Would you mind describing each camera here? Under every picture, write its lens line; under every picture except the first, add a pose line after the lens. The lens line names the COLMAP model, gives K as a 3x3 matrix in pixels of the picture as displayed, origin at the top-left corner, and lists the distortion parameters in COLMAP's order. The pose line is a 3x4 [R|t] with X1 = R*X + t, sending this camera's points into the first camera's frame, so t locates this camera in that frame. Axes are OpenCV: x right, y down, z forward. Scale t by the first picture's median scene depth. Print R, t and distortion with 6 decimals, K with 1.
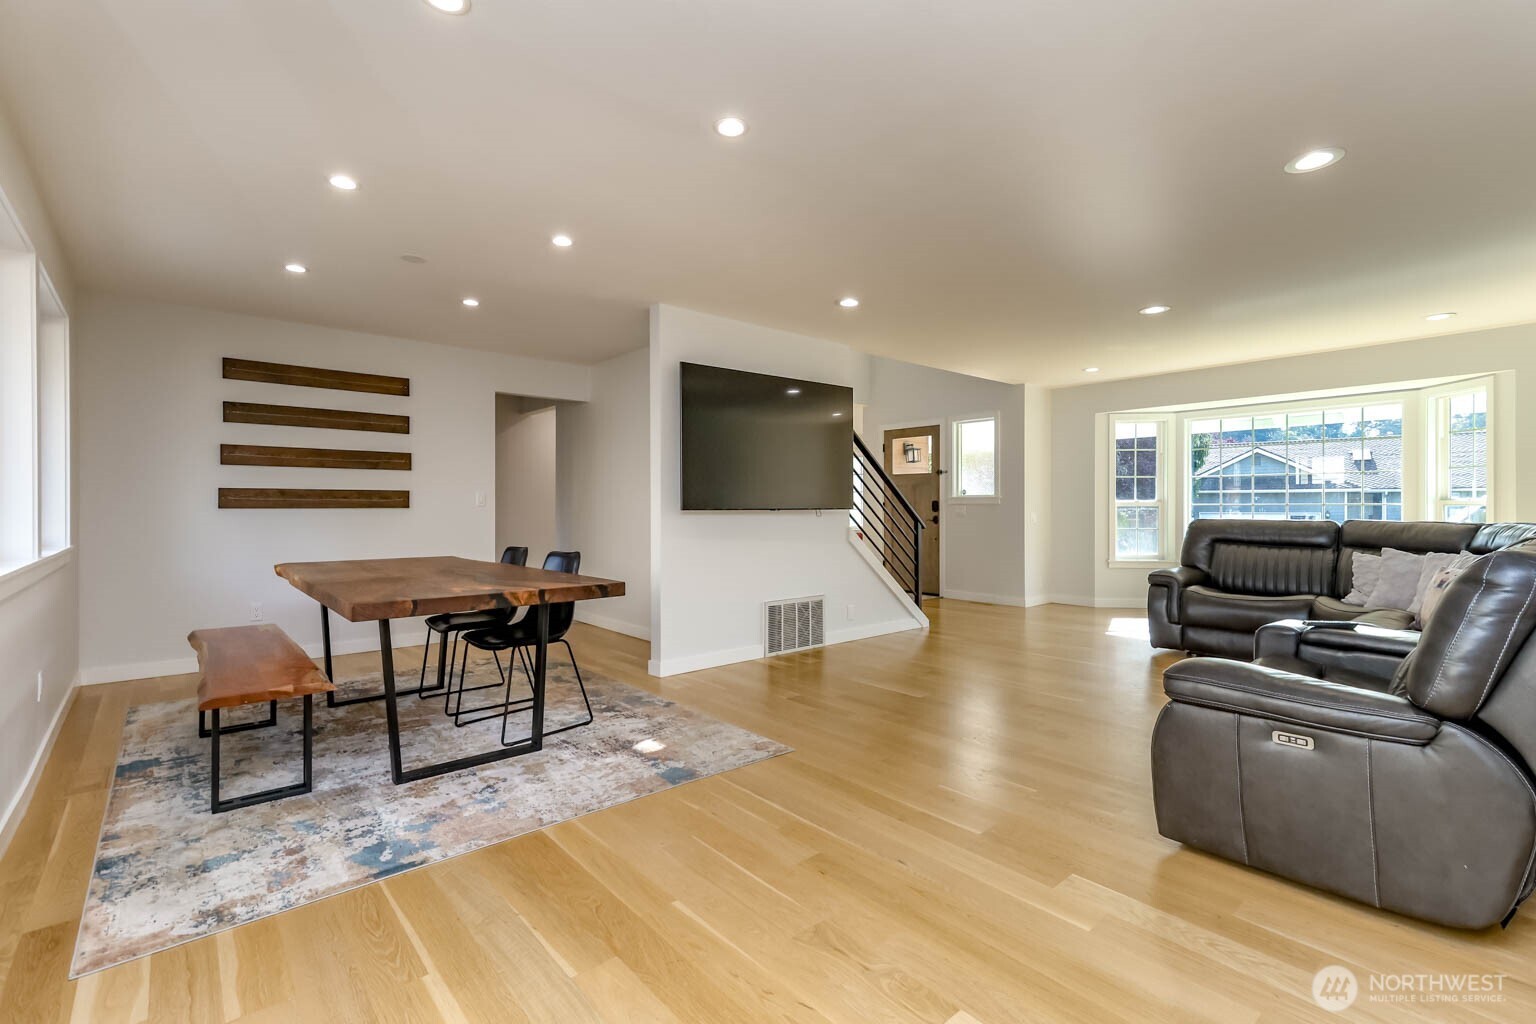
lens RADIAL K [[702.6, 0, 769.7], [0, 702.6, 504.4], [0, 0, 1]] dist [0.021862, 0.000836]
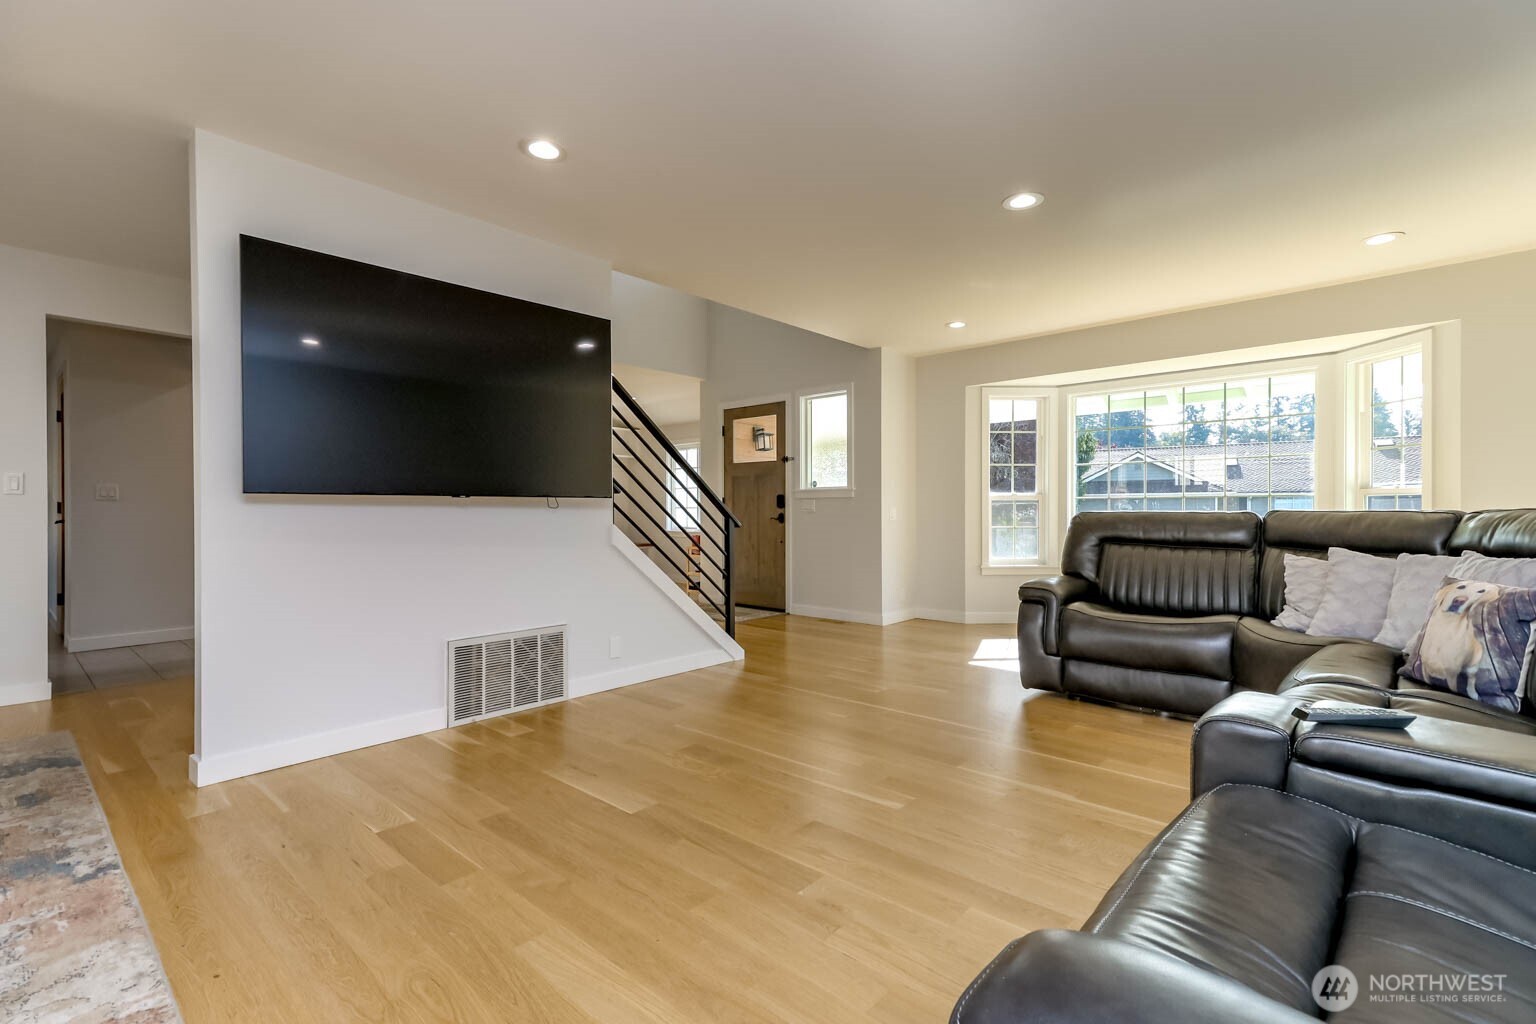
lens RADIAL K [[702.6, 0, 766.0], [0, 702.6, 510.0], [0, 0, 1]] dist [0.021862, 0.000836]
pose [[0.992811, -0.000801, 0.119690, 0.170975], [0.000845, 1.000000, -0.000309, 0.017666], [-0.119690, 0.000408, 0.992811, 0.279126]]
